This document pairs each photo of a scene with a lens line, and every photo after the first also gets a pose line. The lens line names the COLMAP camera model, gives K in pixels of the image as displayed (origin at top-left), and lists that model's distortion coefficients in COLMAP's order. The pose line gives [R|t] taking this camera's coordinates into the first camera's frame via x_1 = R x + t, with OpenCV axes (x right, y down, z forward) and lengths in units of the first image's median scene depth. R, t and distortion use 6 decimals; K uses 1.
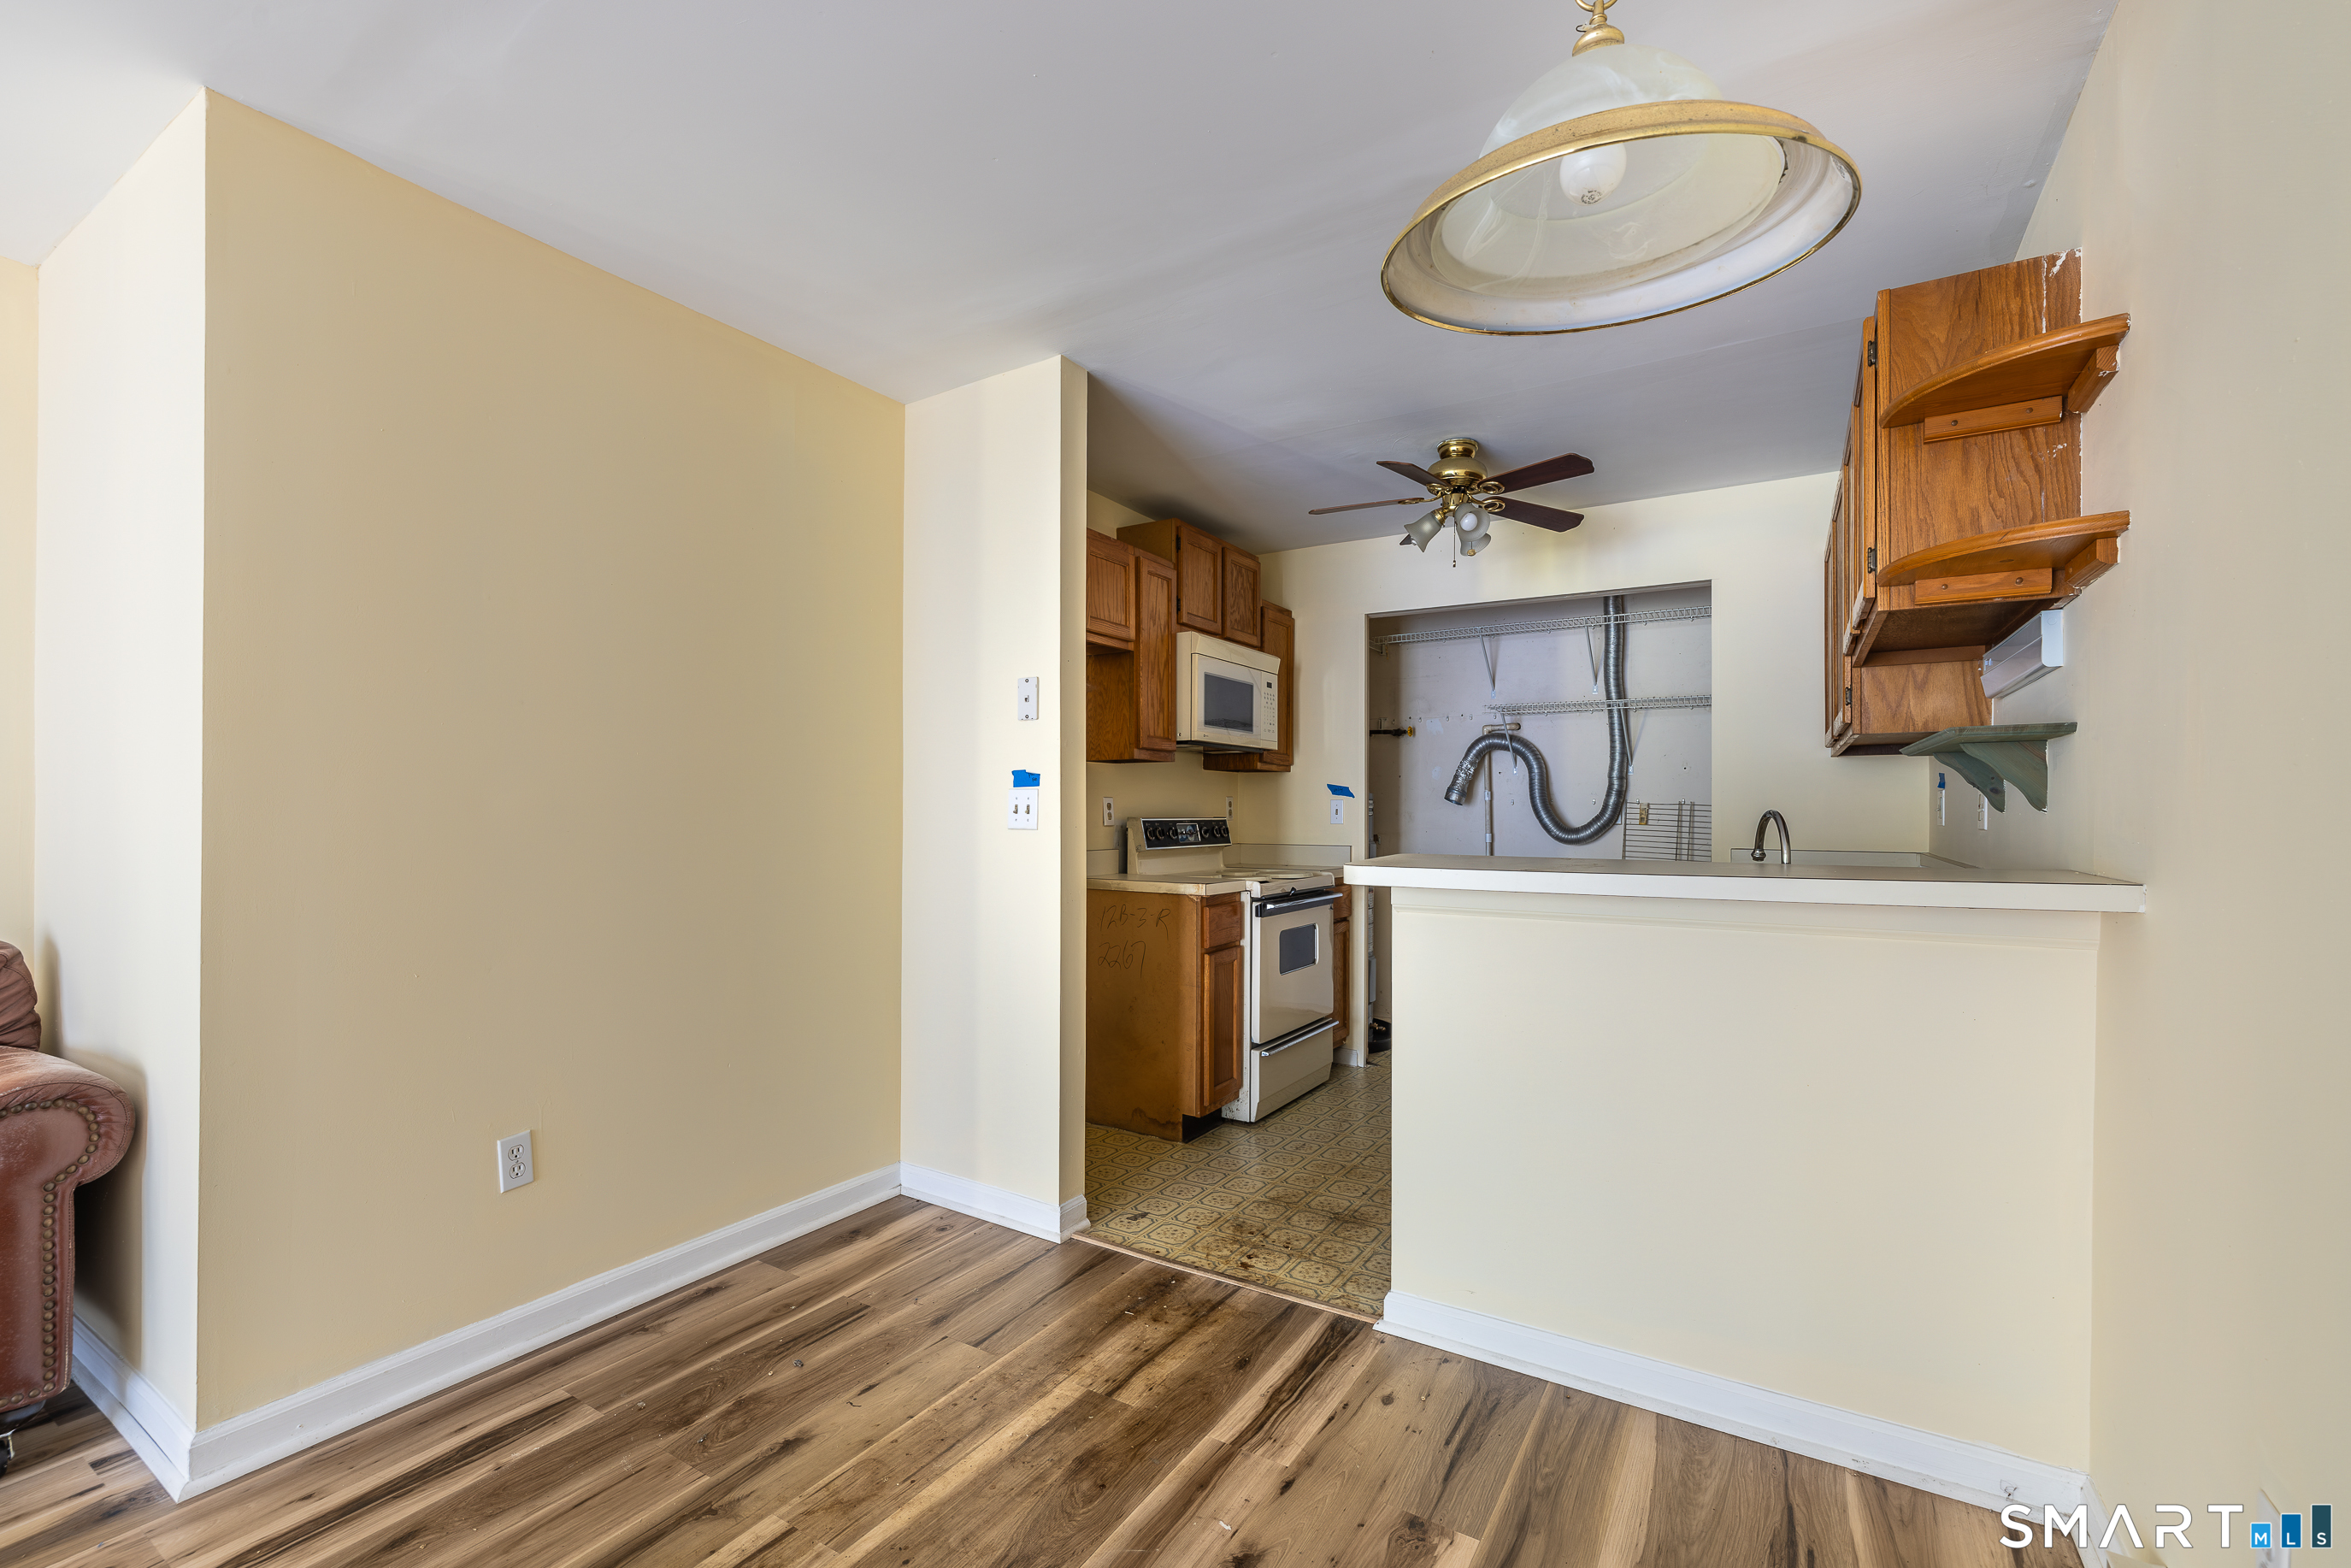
lens RADIAL K [[1007.3, 0, 1175.5], [0, 1007.3, 784.0], [0, 0, 1]] dist [0.000110, 0.000346]
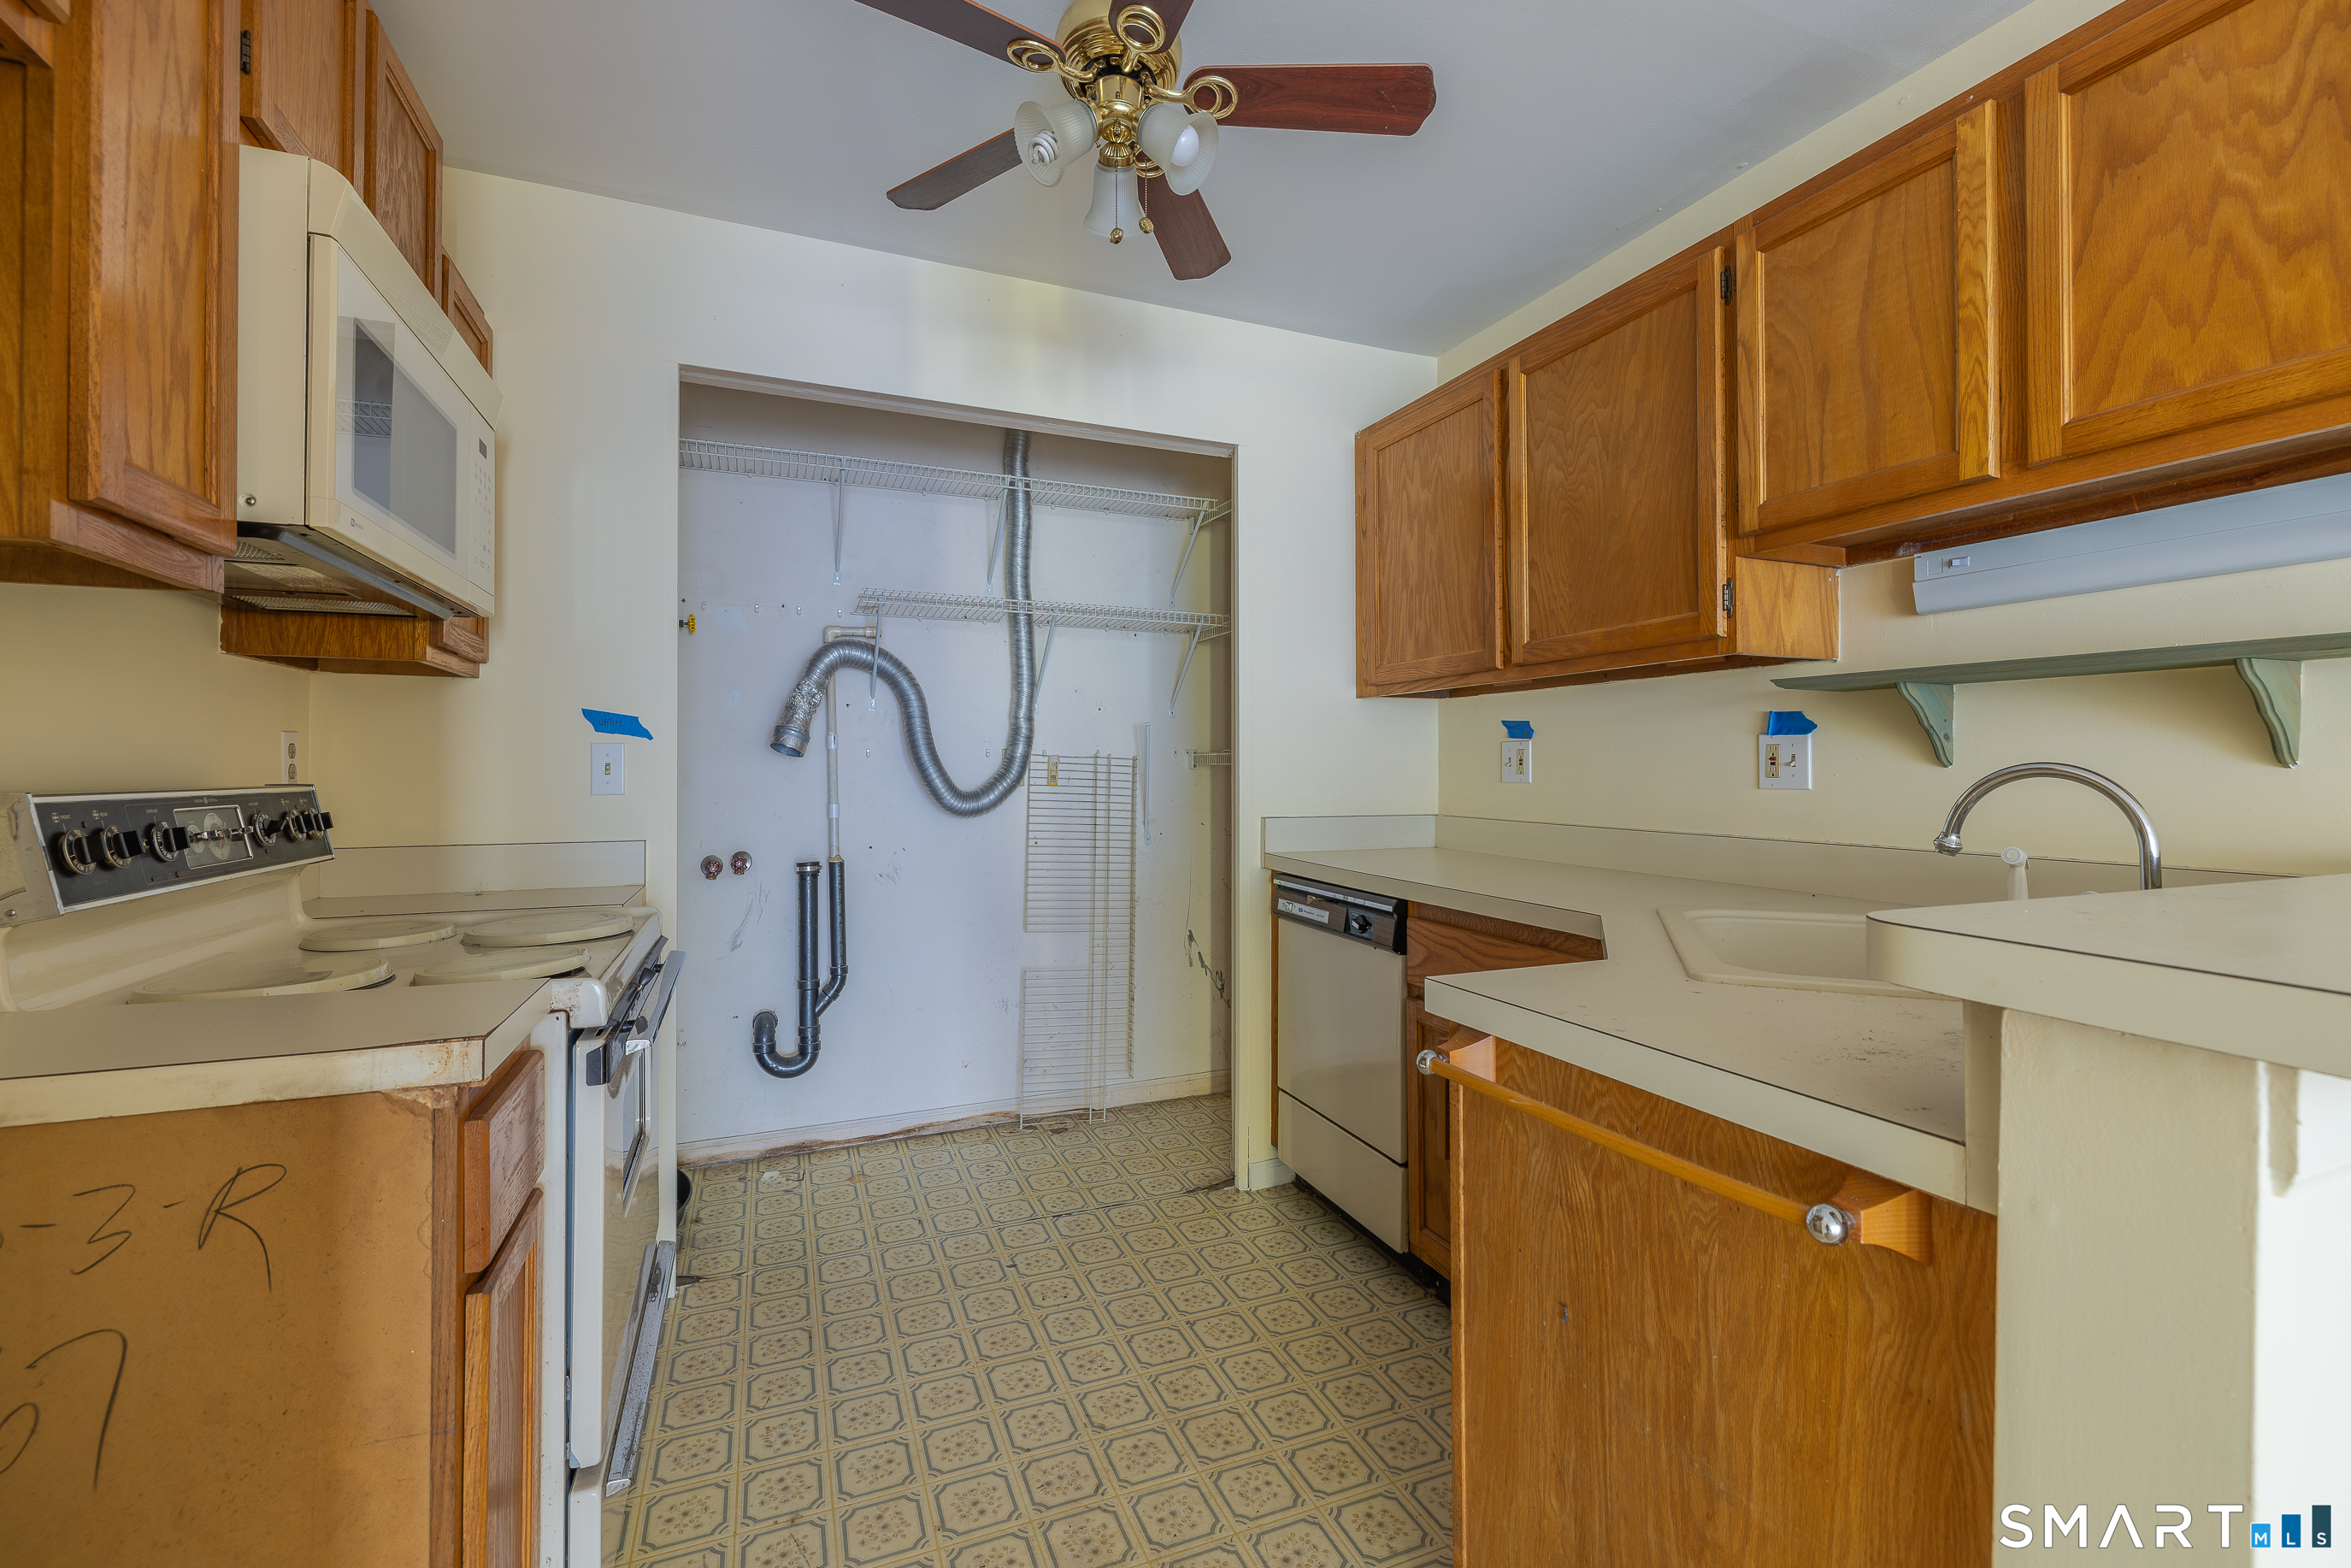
lens RADIAL K [[1012.8, 0, 1174.0], [0, 1012.8, 764.5], [0, 0, 1]] dist [0.003975, 0.000458]
pose [[0.597668, -0.000774, 0.801743, -0.056290], [-0.019074, 0.999703, 0.015185, 0.013116], [-0.801517, -0.024368, 0.597476, 0.502633]]
